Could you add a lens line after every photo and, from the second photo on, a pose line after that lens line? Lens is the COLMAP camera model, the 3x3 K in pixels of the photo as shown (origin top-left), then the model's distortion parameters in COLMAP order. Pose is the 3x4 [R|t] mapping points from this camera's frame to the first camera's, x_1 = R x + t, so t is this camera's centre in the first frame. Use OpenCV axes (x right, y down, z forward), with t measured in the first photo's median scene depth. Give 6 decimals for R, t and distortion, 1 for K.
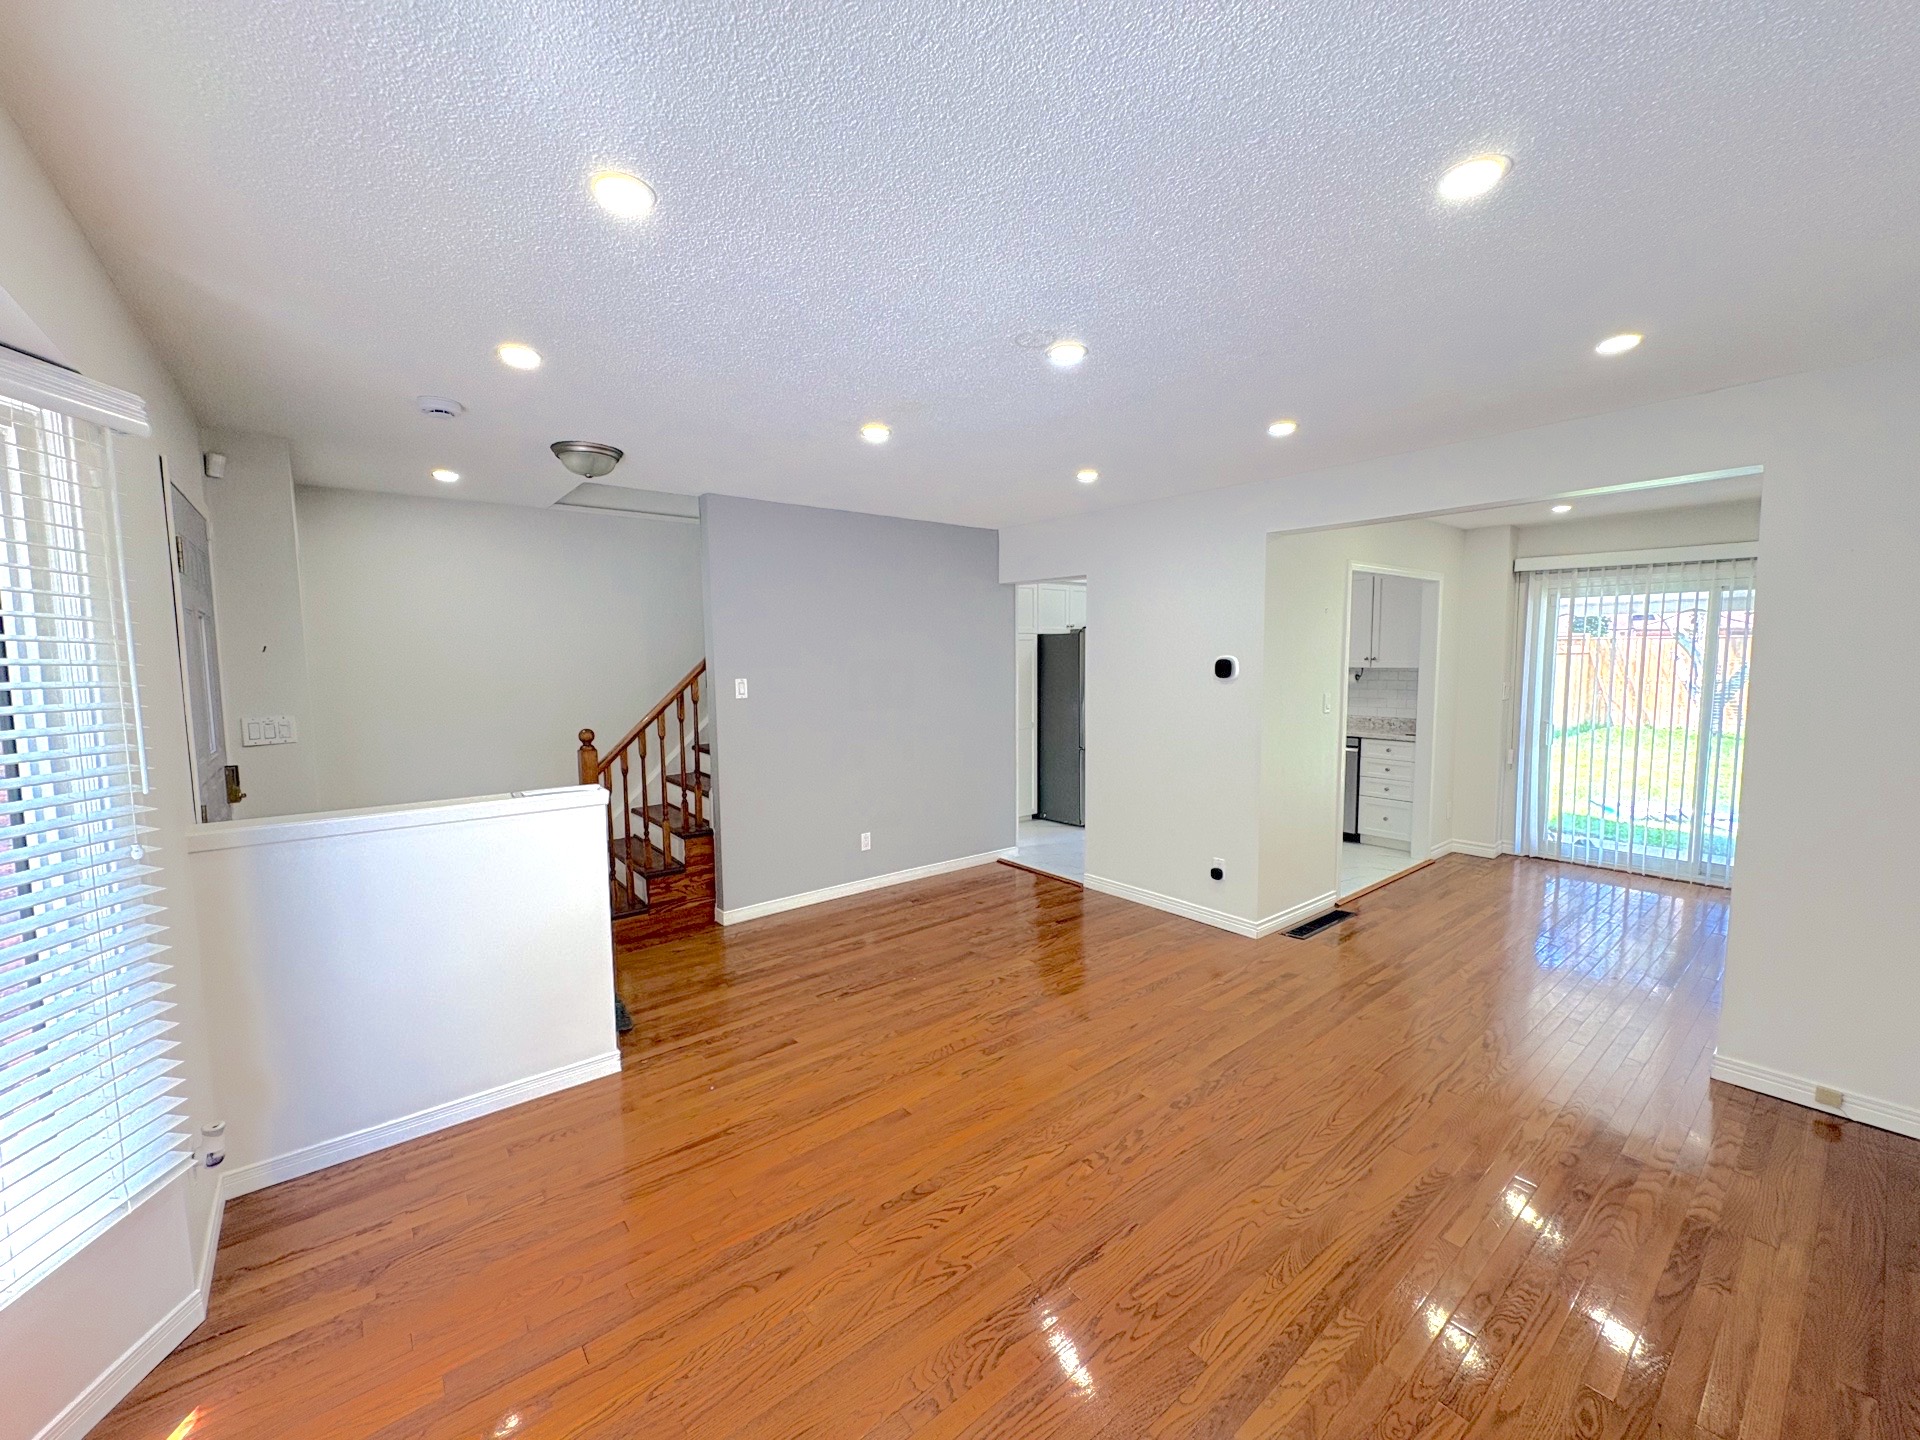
lens RADIAL K [[764.5, 0, 960.3], [0, 764.5, 722.6], [0, 0, 1]] dist [0.001115, 0.000044]
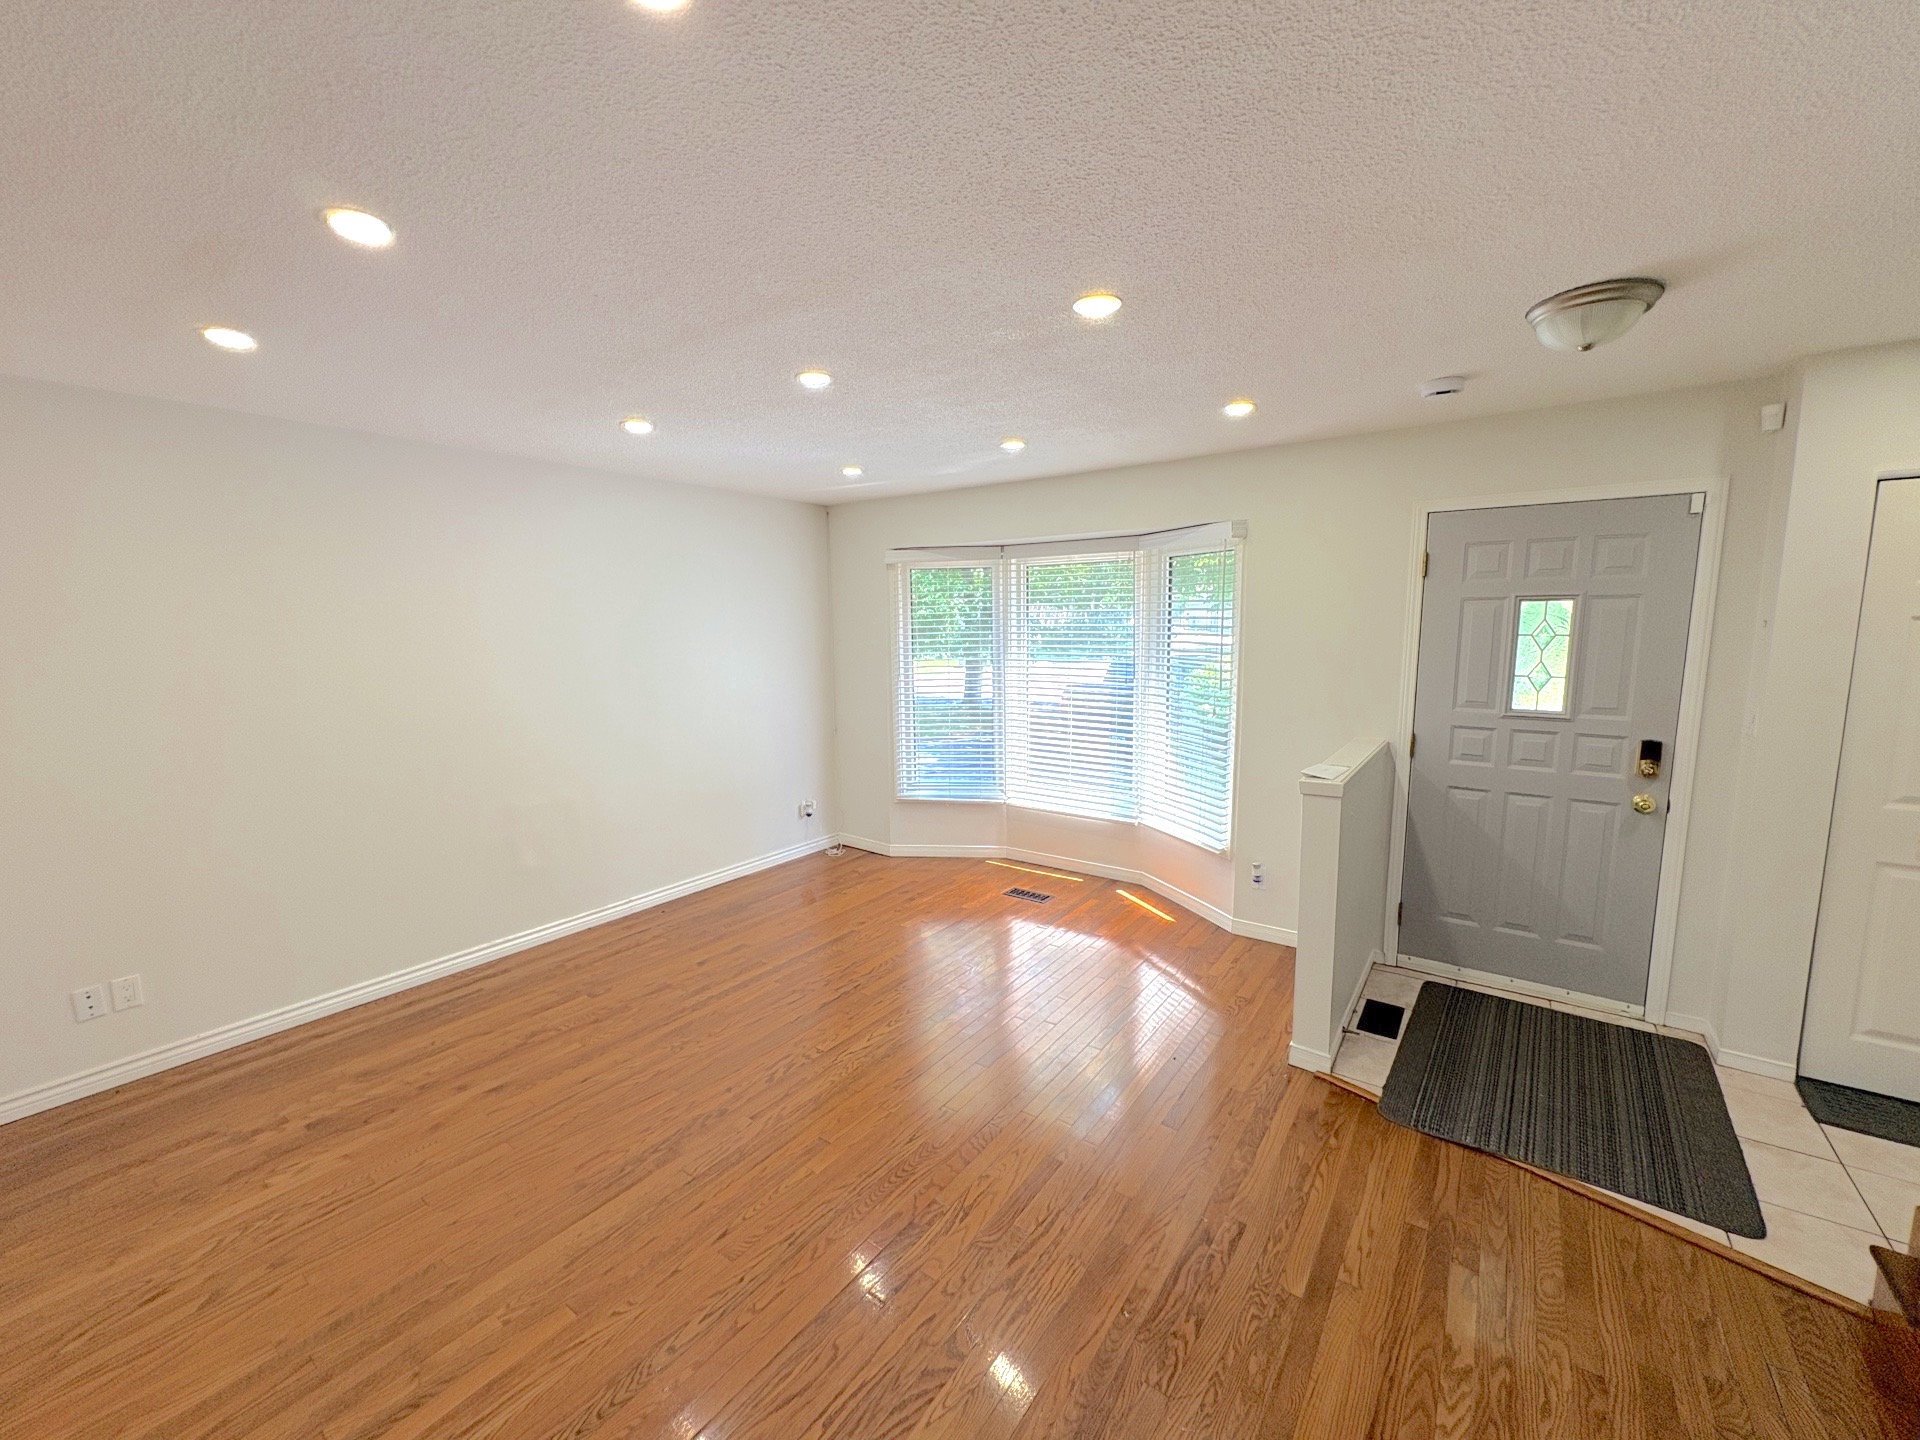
lens RADIAL K [[764.5, 0, 960.3], [0, 764.5, 722.6], [0, 0, 1]] dist [0.001115, 0.000044]
pose [[-0.966457, 0.051727, -0.251565, 0.209540], [-0.004295, 0.976115, 0.217212, -0.204050], [0.256792, 0.211006, -0.943151, 1.922928]]
